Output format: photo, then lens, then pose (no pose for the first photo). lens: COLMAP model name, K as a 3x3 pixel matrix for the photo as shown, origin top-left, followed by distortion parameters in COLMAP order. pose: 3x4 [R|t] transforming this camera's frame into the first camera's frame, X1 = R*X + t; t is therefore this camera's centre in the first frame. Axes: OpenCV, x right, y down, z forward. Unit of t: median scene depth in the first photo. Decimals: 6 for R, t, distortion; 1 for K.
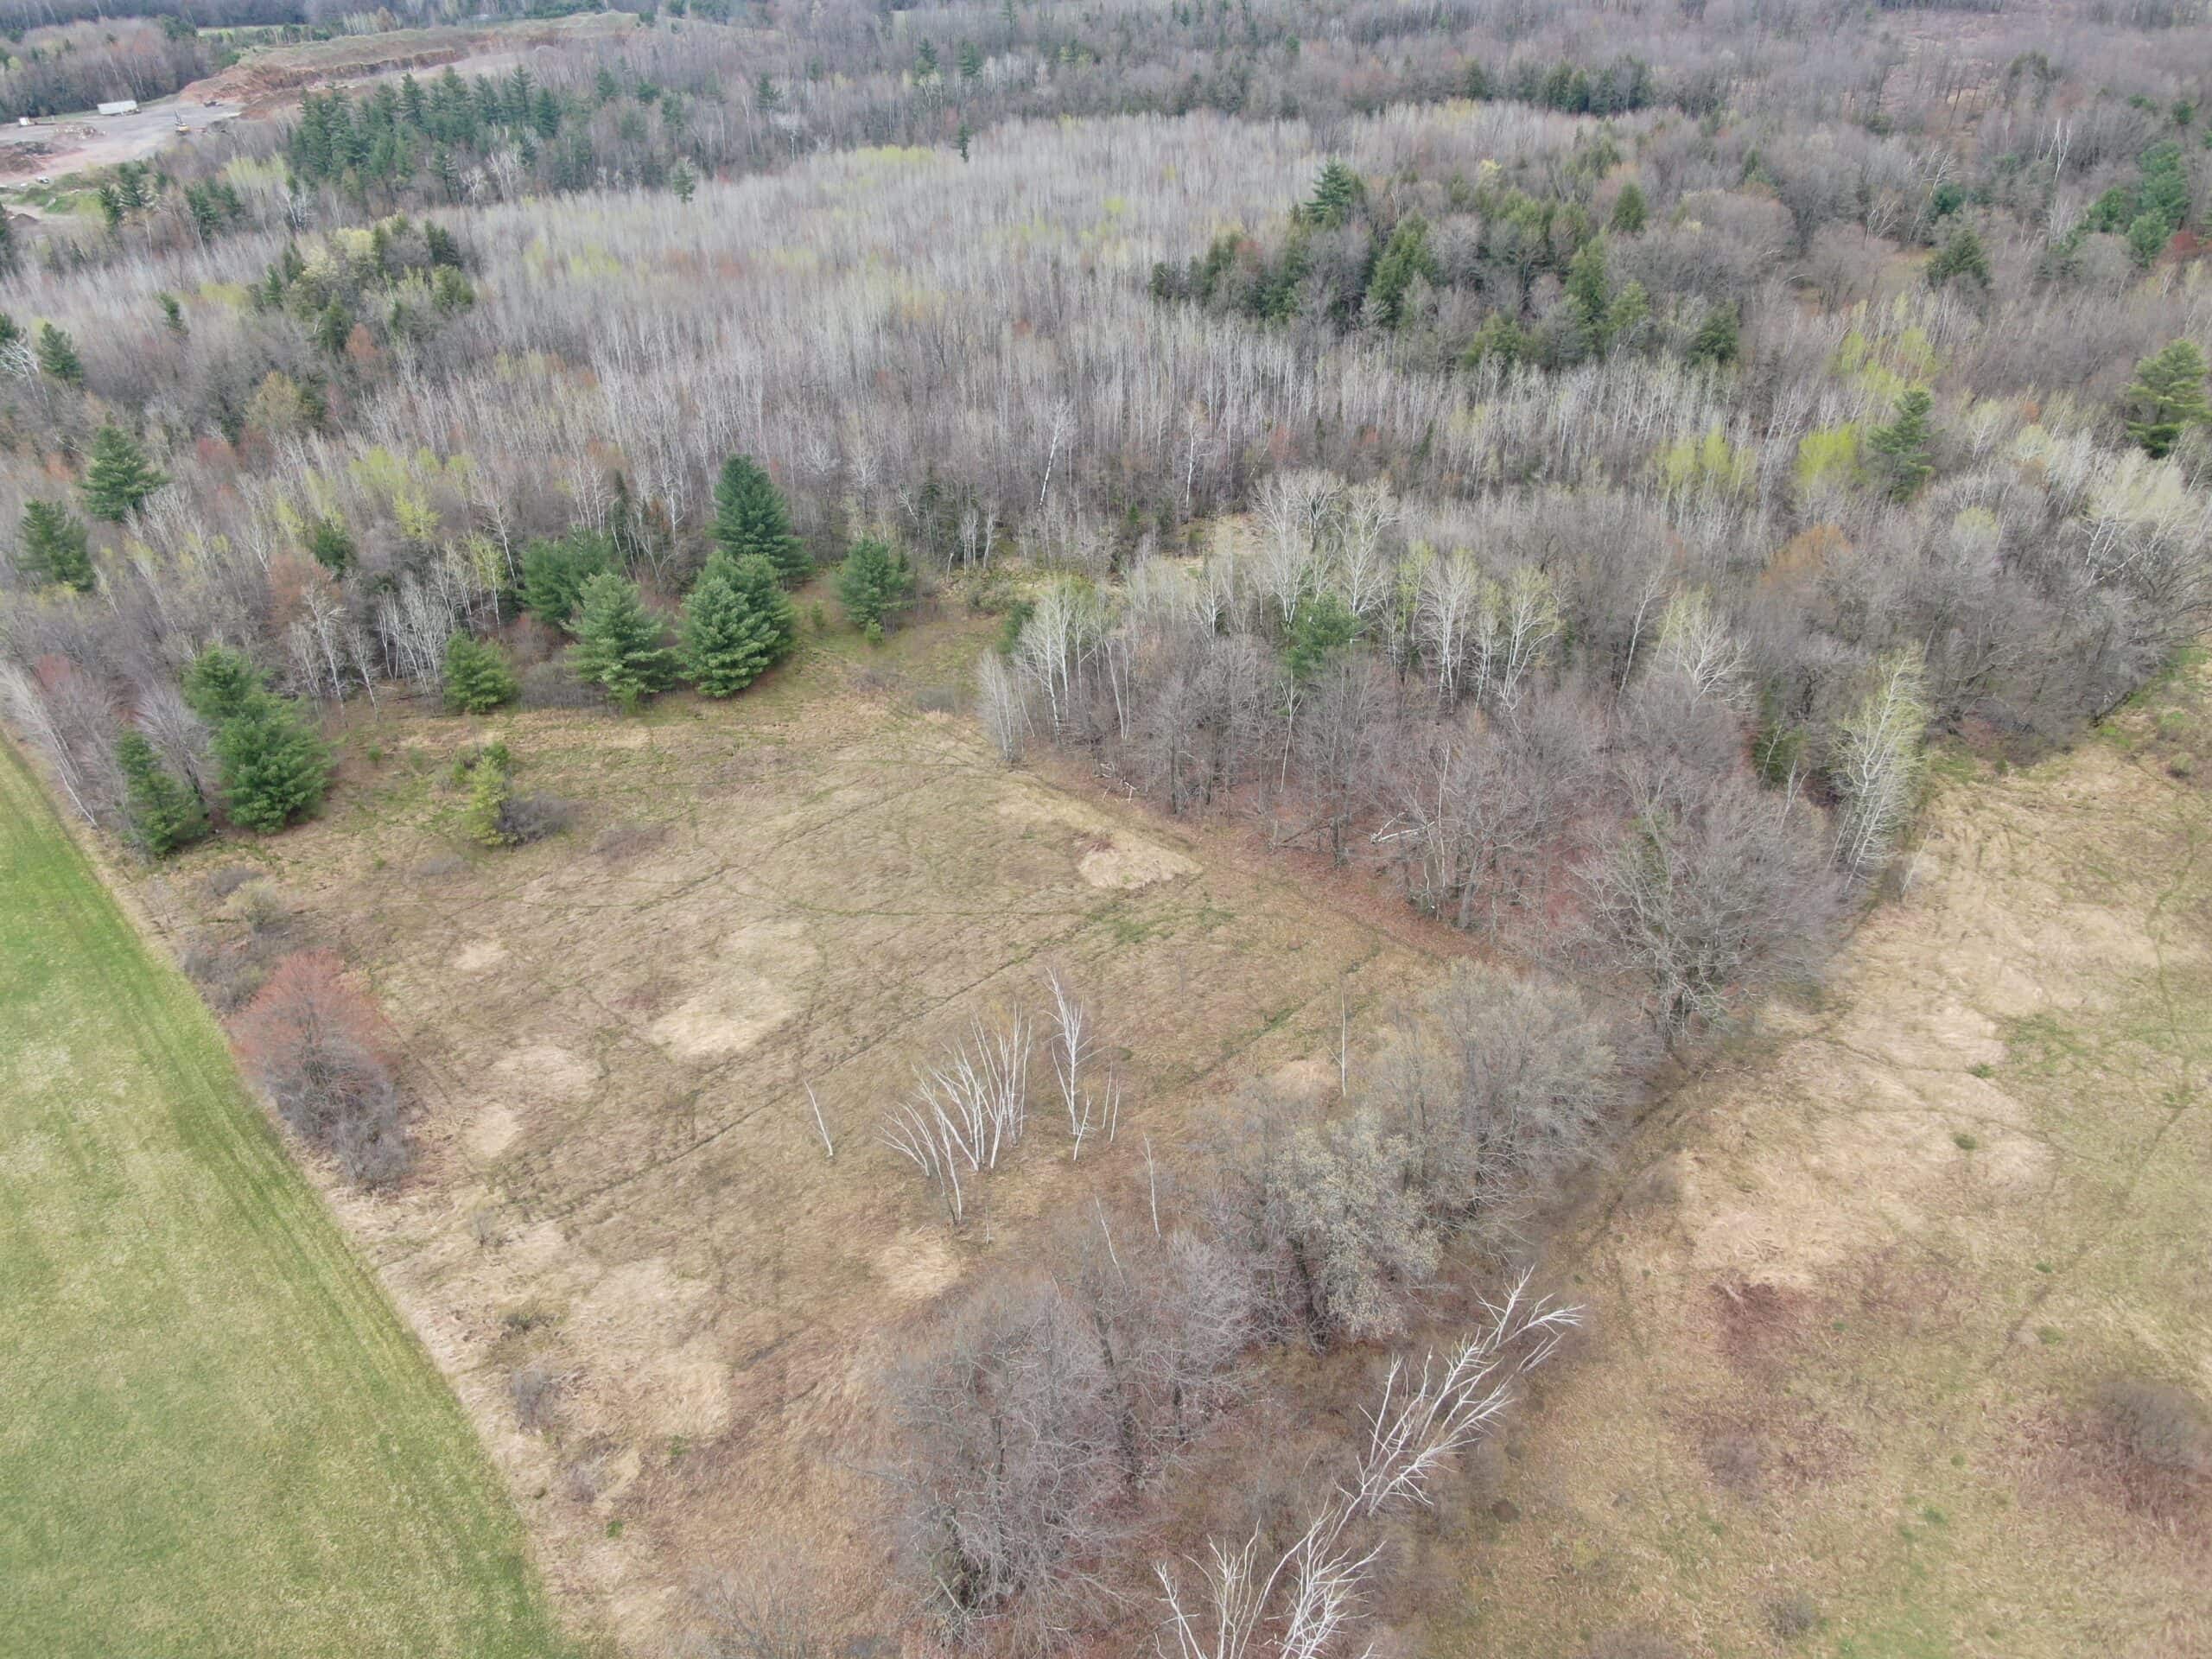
lens RADIAL K [[1586.0, 0, 1110.8], [0, 1586.0, 843.3], [0, 0, 1]] dist [-0.023079, 0.002705]
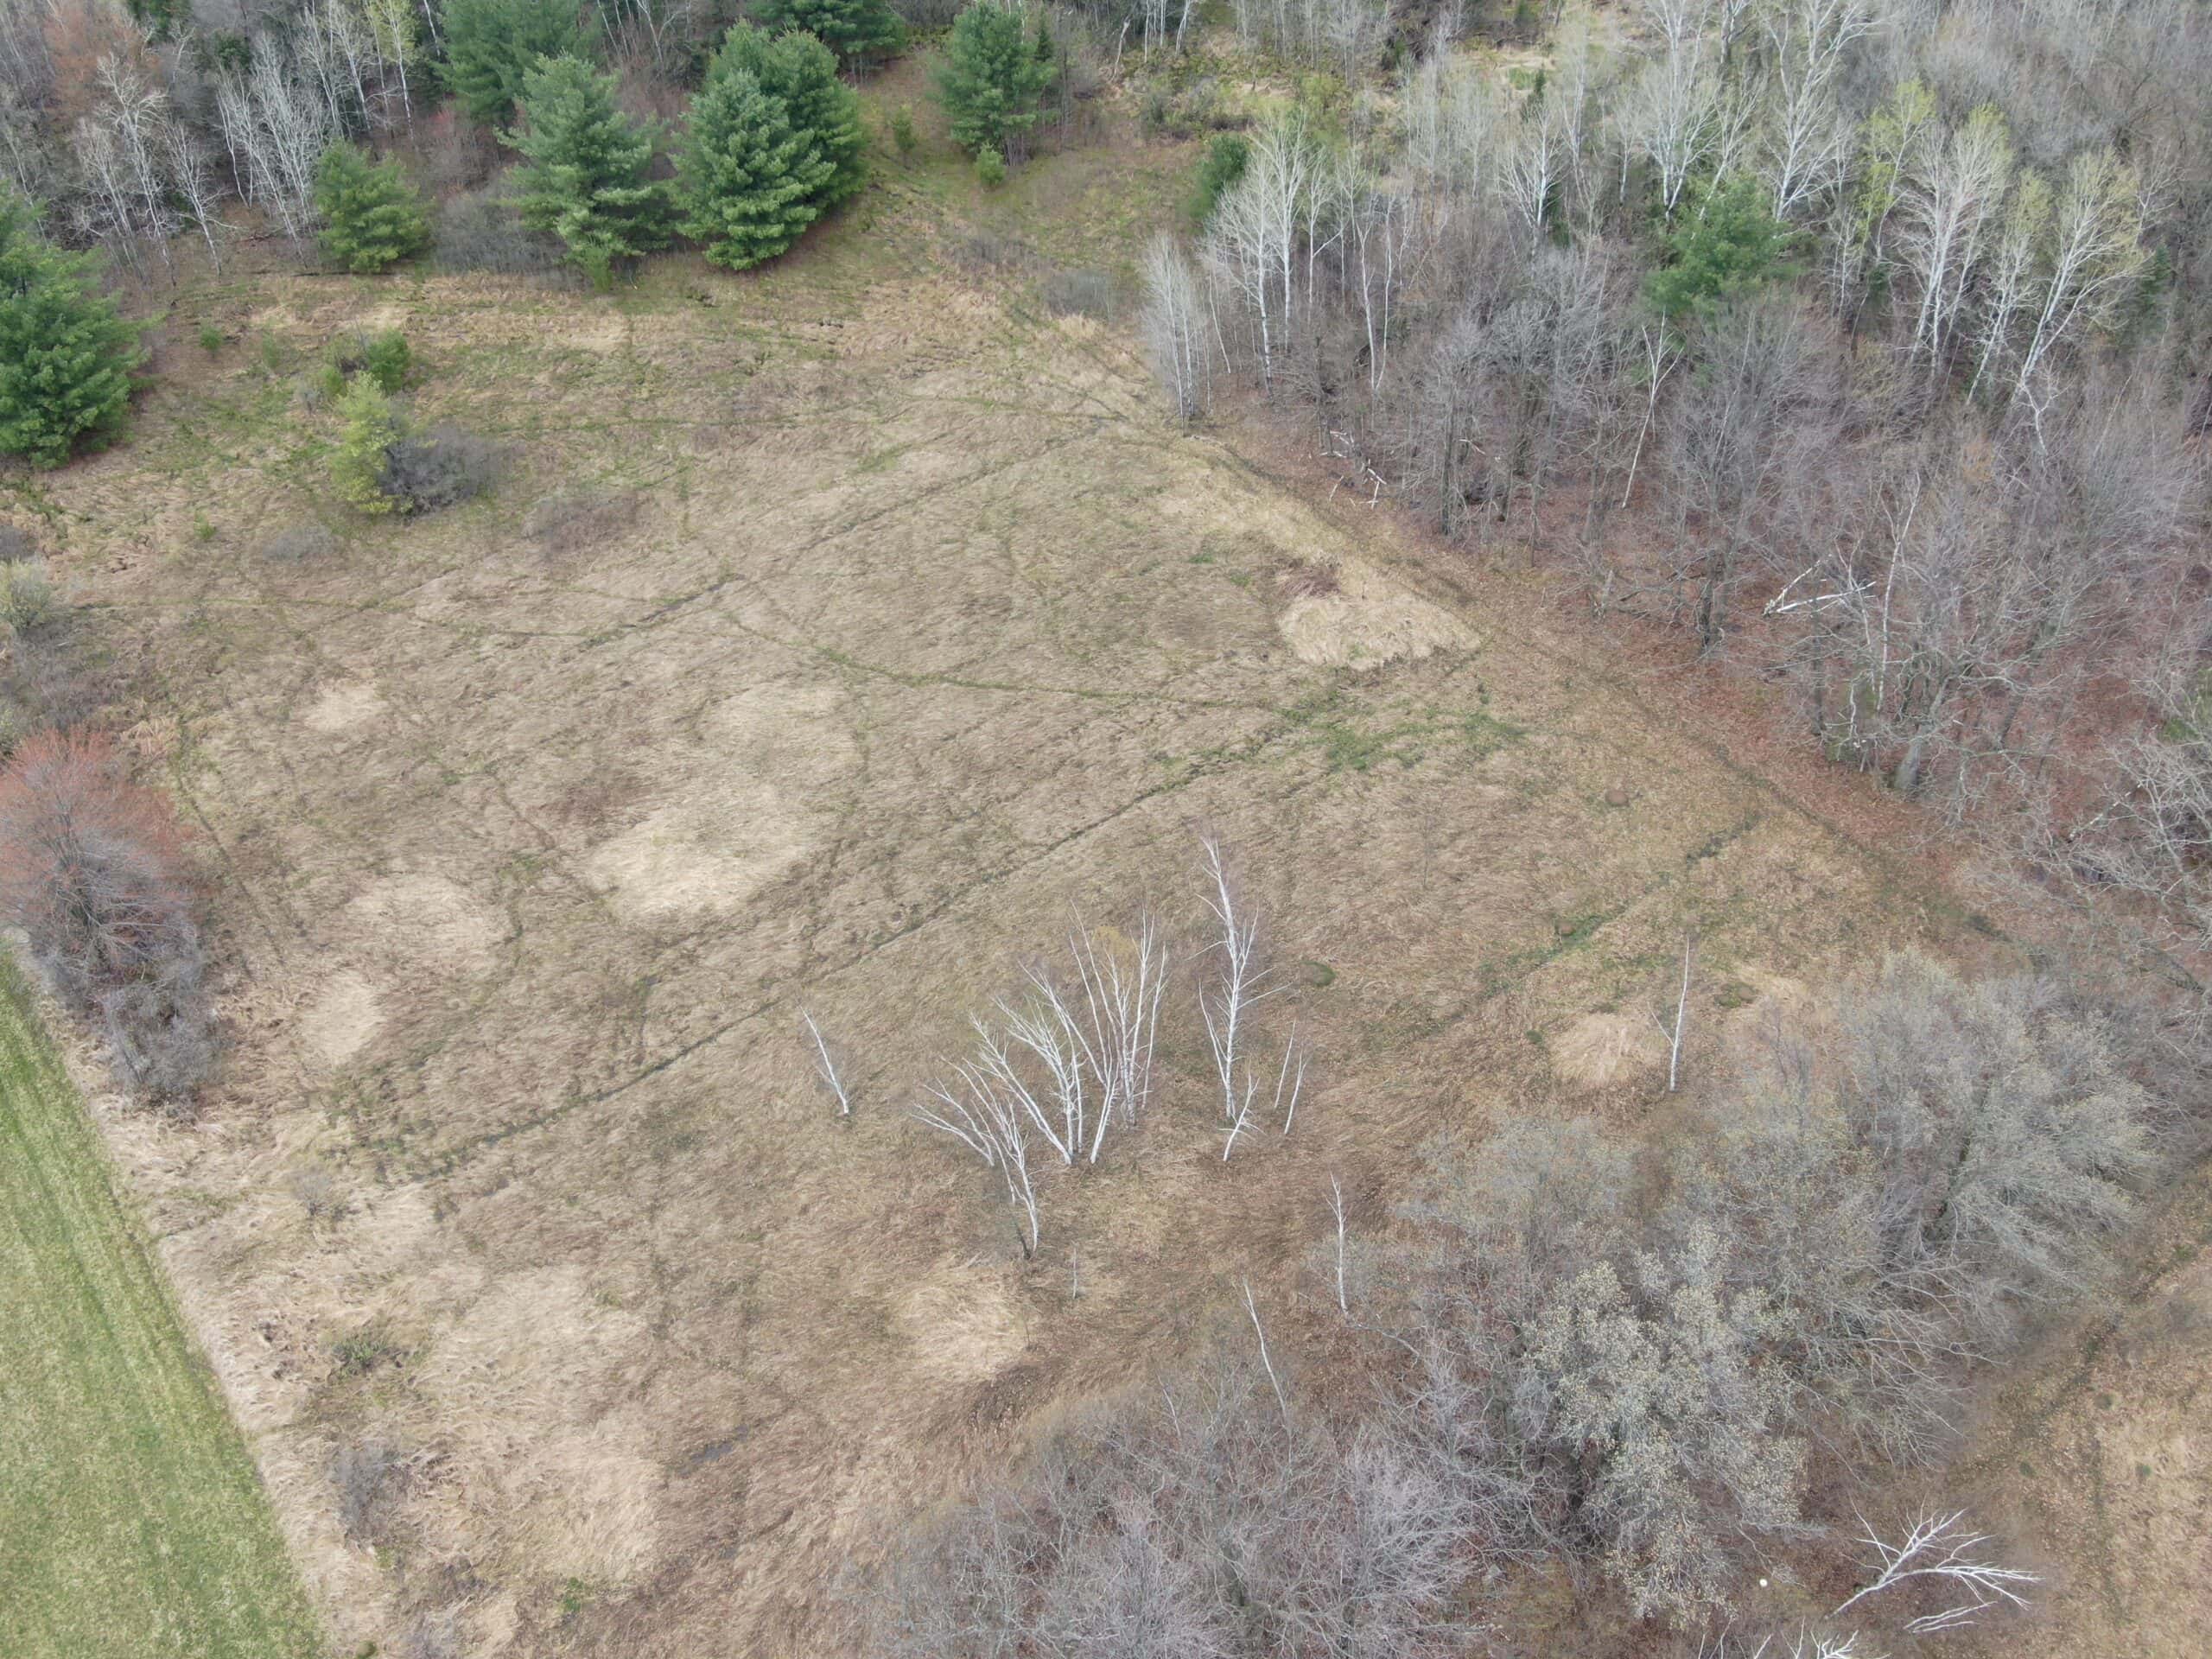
lens RADIAL K [[2246.6, 0, 1110.4], [0, 2246.6, 839.9], [0, 0, 1]] dist [-0.008465, -0.008207]
pose [[0.991804, 0.083045, -0.097104, 0.005371], [-0.060257, 0.974161, 0.217668, -0.074312], [0.112671, -0.210033, 0.971180, 0.100401]]
